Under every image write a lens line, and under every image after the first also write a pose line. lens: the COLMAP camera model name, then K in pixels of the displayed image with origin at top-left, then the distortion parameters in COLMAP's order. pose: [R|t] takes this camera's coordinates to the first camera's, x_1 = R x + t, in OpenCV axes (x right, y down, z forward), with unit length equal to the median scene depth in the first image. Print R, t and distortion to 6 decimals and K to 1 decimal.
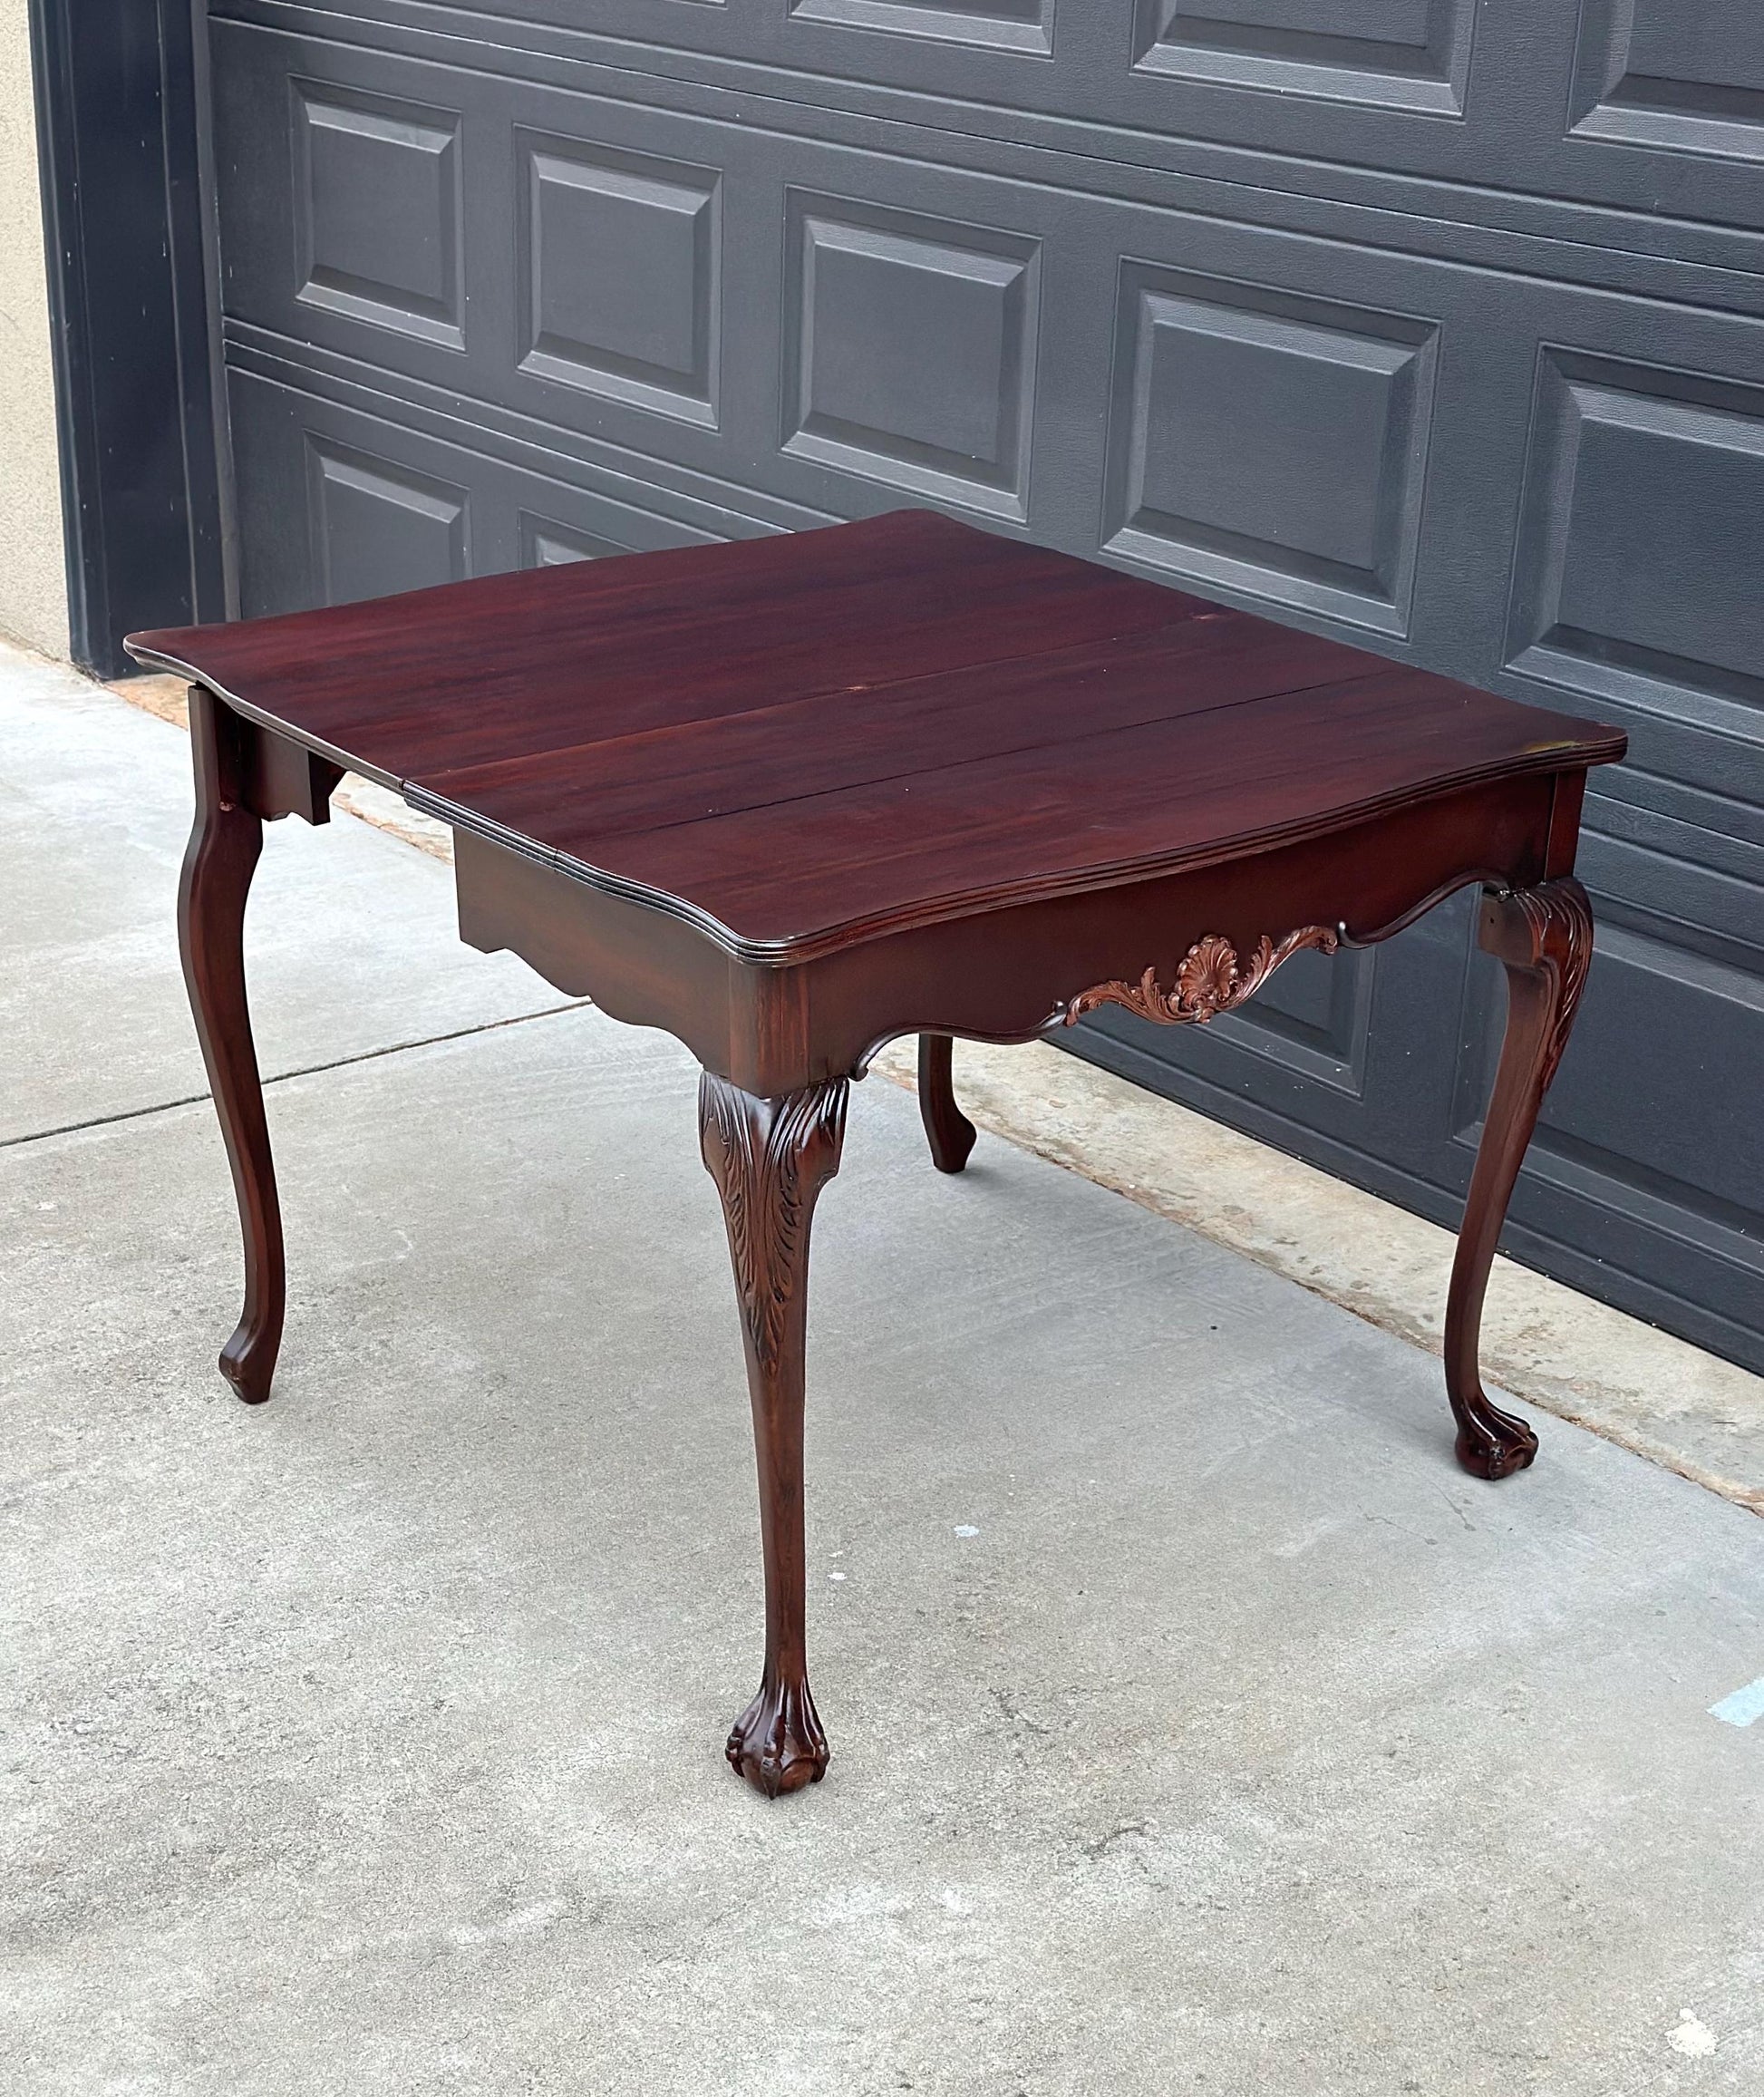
lens RADIAL K [[3433.0, 0, 894.3], [0, 3433.0, 1116.7], [0, 0, 1]] dist [0.135232, 0.000000]
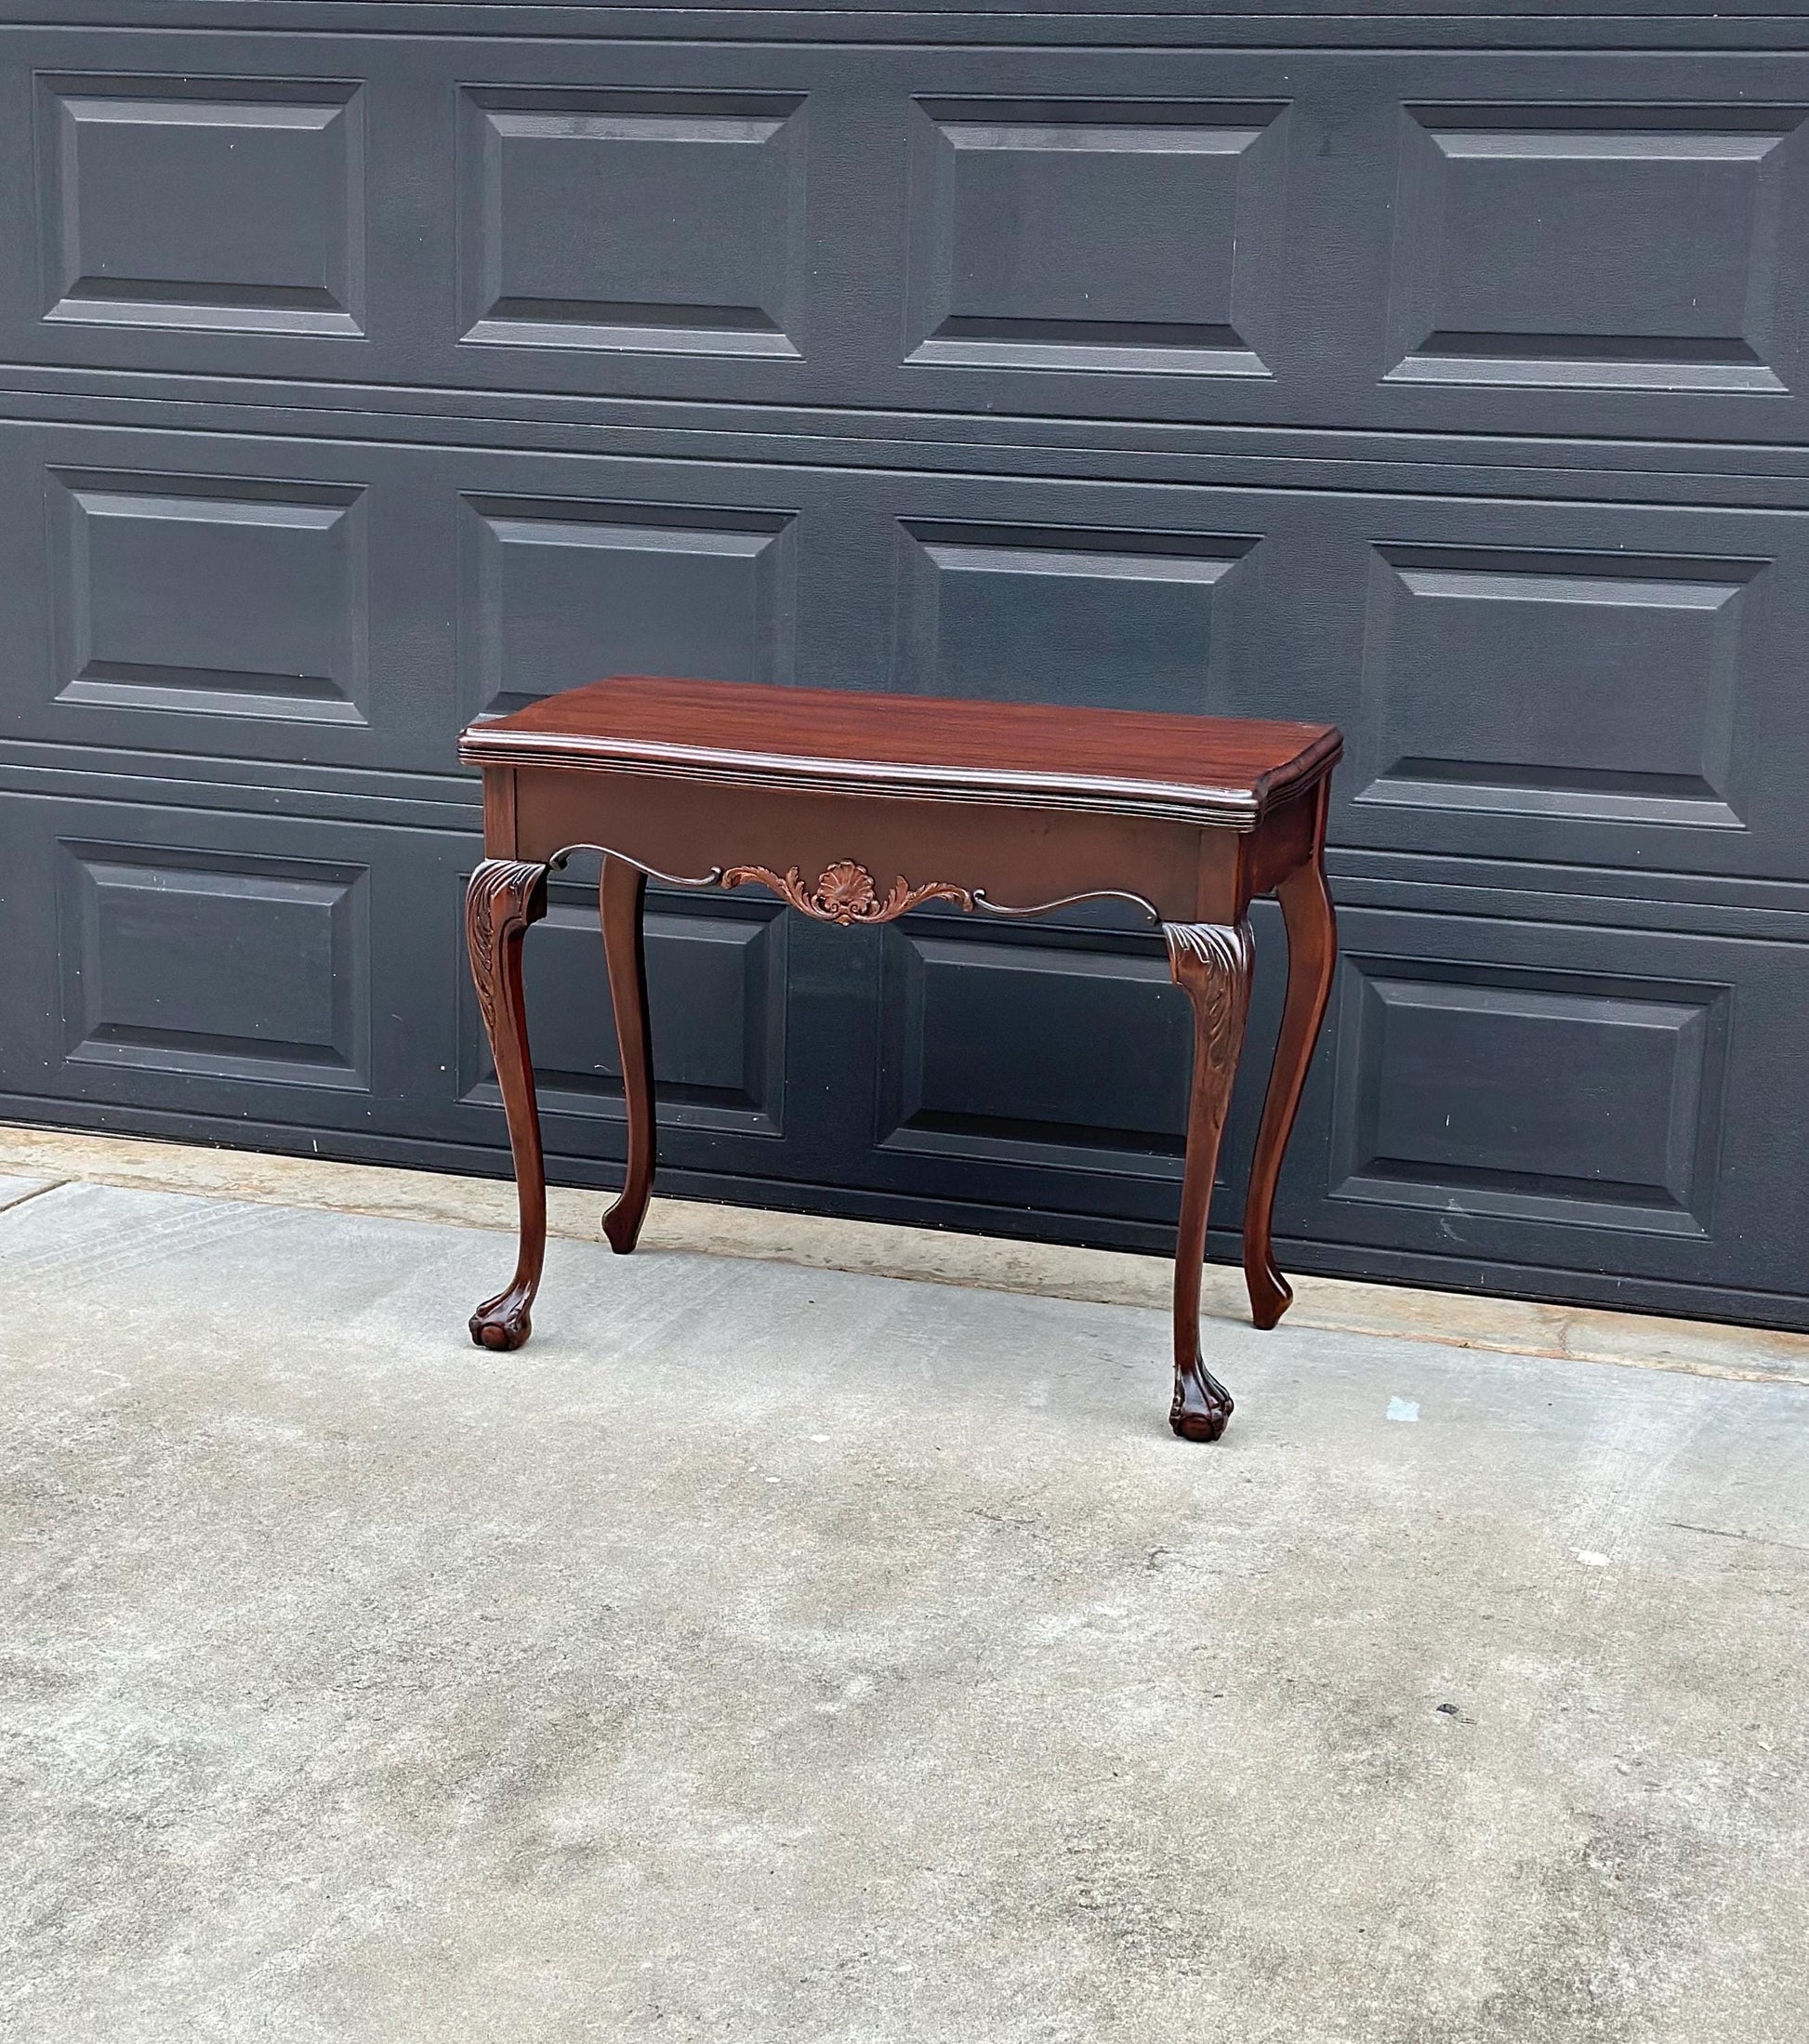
lens RADIAL K [[3459.6, 0, 902.6], [0, 3459.6, 1070.8], [0, 0, 1]] dist [0.148151, 0.000000]
pose [[0.826095, -0.134366, 0.547278, -0.559462], [0.211714, 0.974016, -0.080436, 0.089287], [-0.522250, 0.182314, 0.833077, -0.066880]]
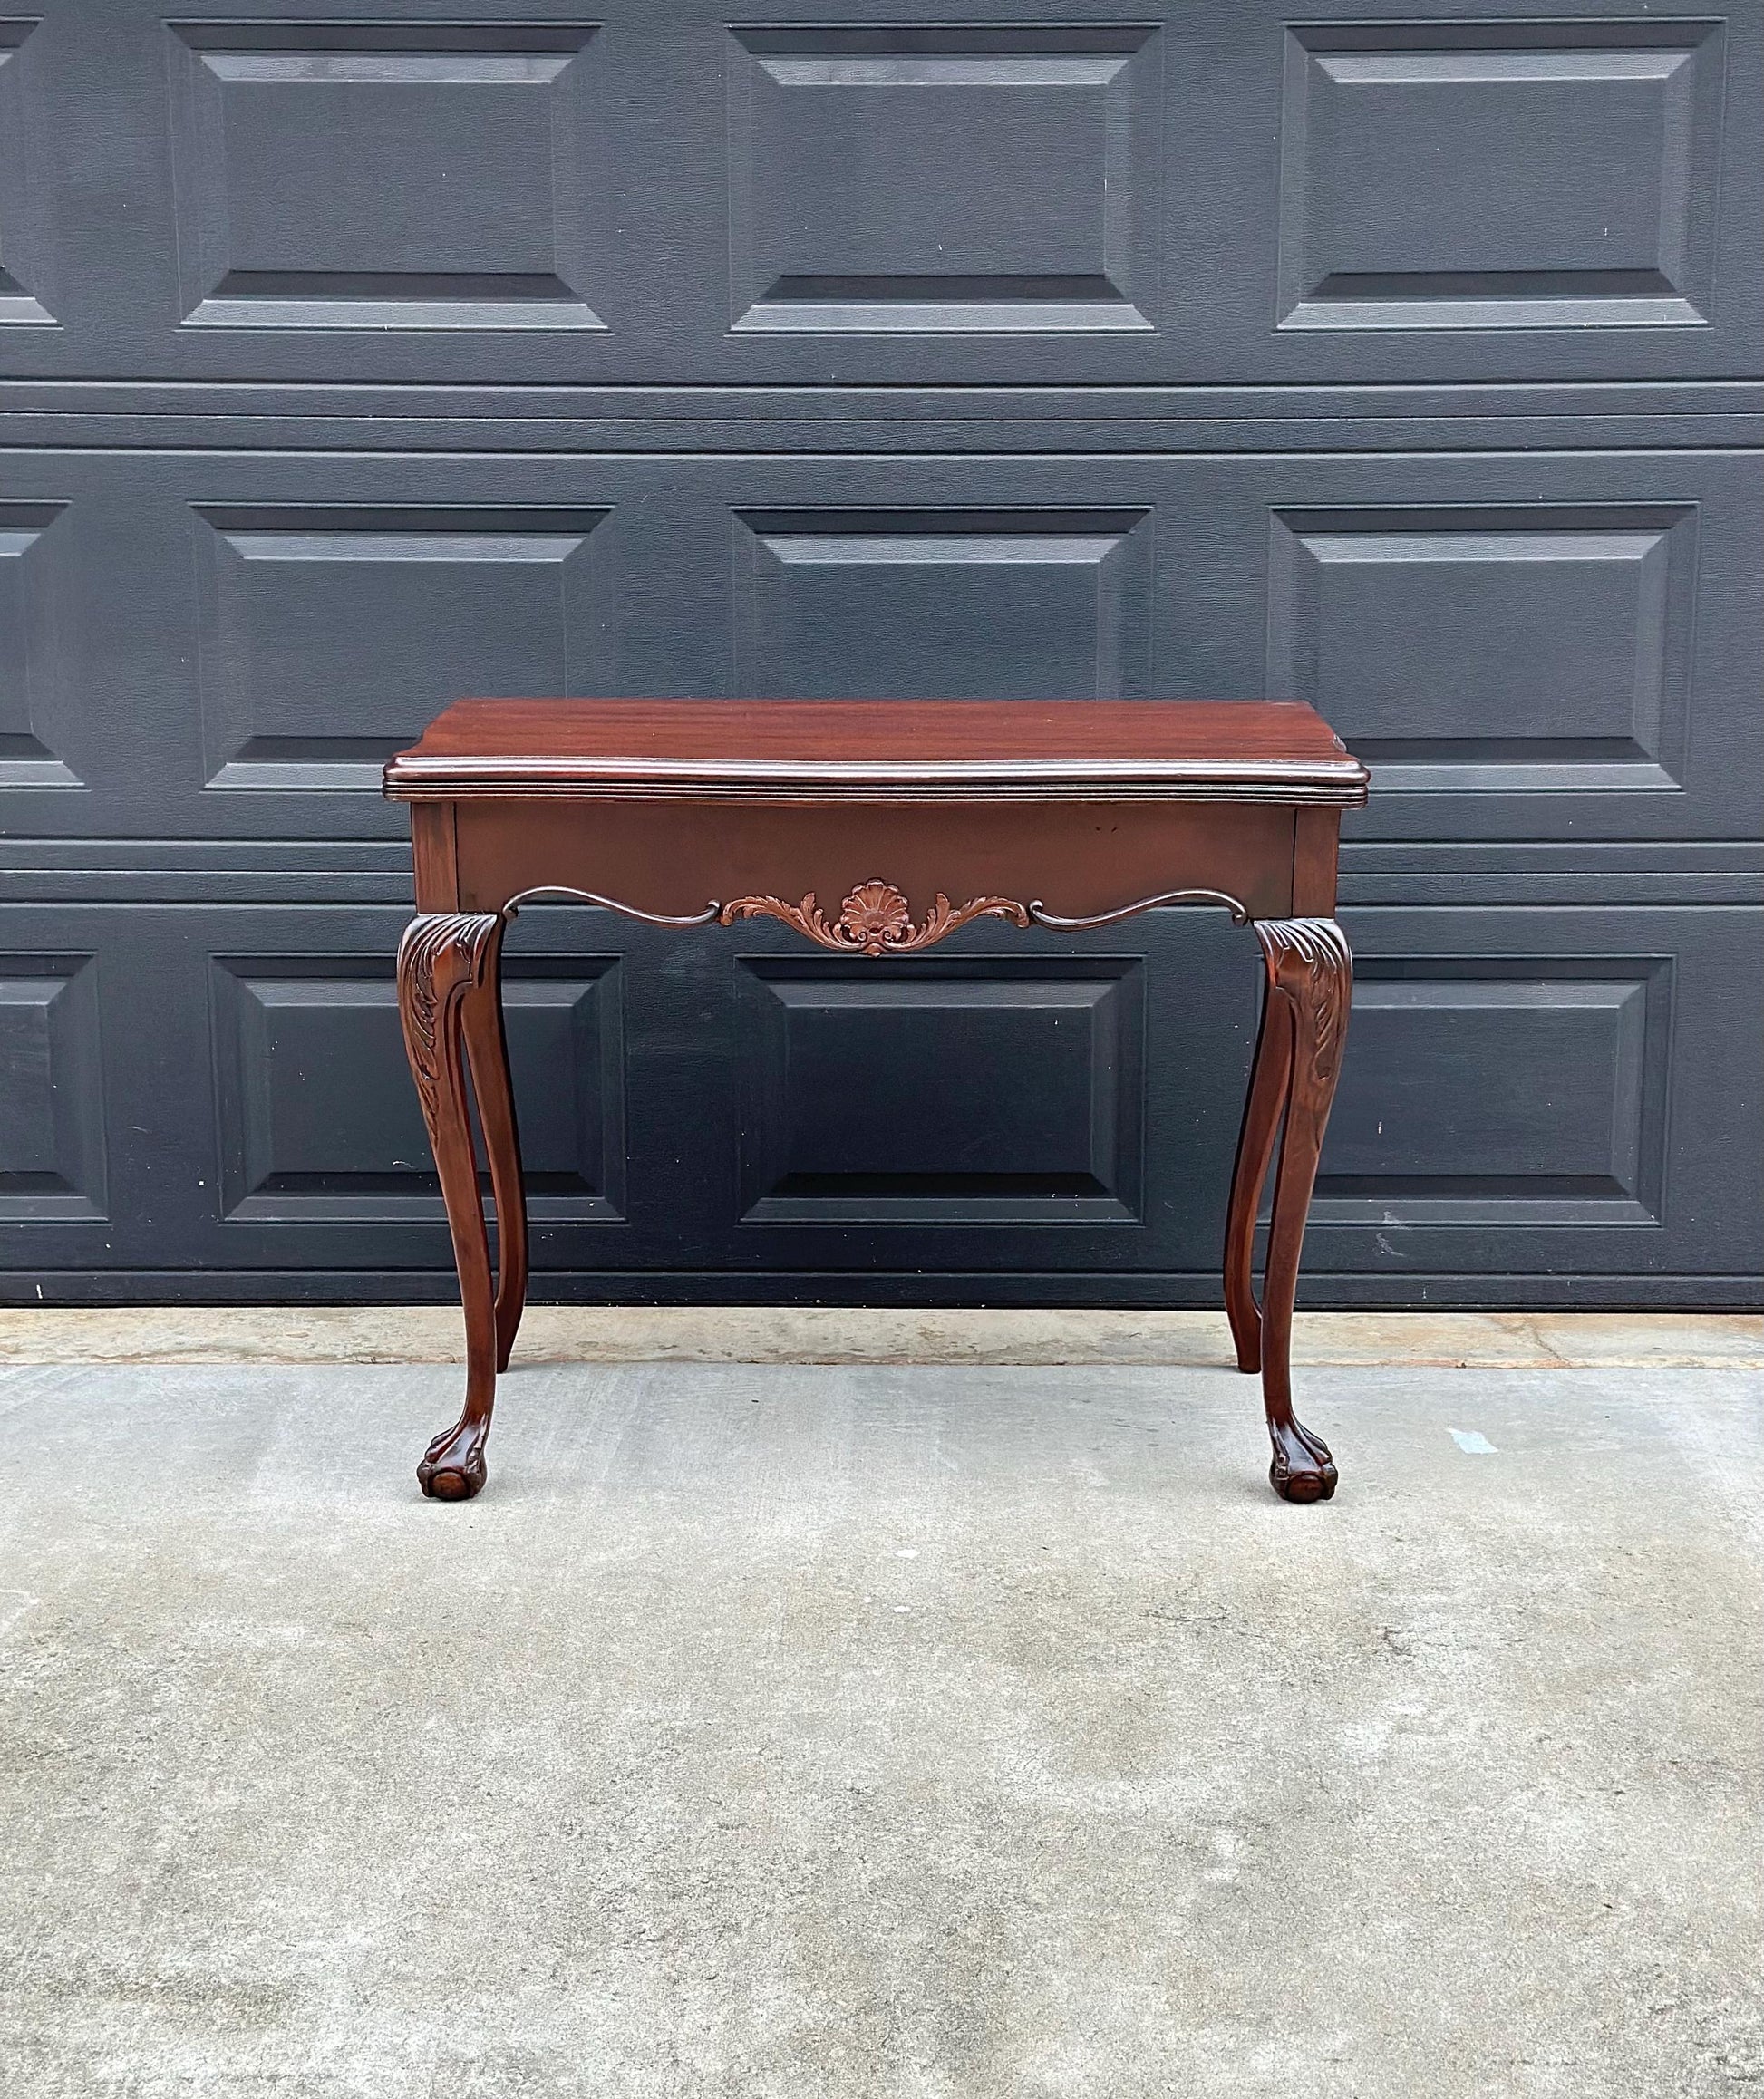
lens RADIAL K [[3313.2, 0, 893.2], [0, 3313.2, 1088.5], [0, 0, 1]] dist [0.142072, 0.000000]
pose [[0.626861, -0.191180, 0.755312, -0.657444], [0.317294, 0.948039, -0.023371, 0.006794], [-0.711597, 0.254306, 0.654949, 0.271868]]
